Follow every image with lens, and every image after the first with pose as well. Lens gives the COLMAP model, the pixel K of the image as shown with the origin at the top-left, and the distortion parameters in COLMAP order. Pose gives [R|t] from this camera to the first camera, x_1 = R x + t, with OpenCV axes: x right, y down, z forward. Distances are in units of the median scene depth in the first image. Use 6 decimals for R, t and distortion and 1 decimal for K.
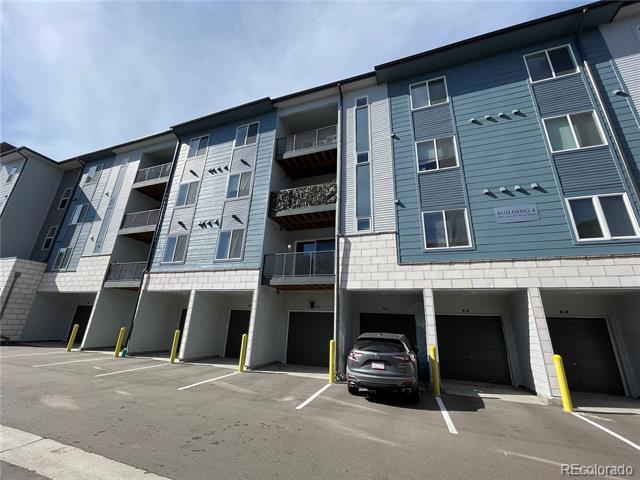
lens RADIAL K [[257.3, 0, 320.0], [0, 257.3, 240.0], [0, 0, 1]] dist [-0.000609, -0.000097]
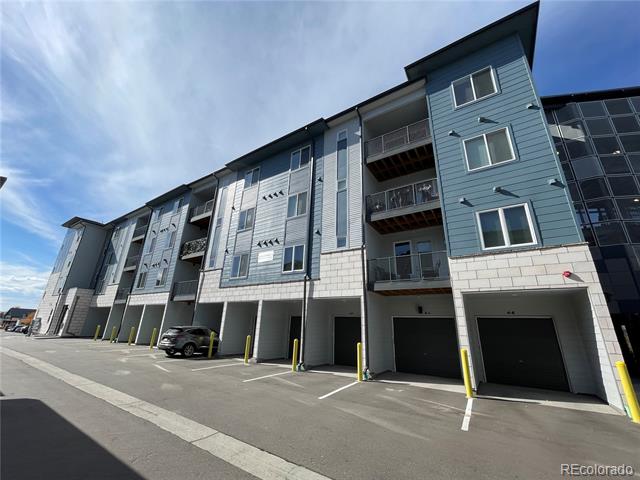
lens RADIAL K [[253.9, 0, 346.0], [0, 253.9, 248.2], [0, 0, 1]] dist [0.000649, -0.000191]
pose [[0.979012, -0.069853, -0.191459, 0.396264], [0.070508, 0.997505, -0.003396, -0.027341], [0.191218, -0.010175, 0.981495, -0.136825]]
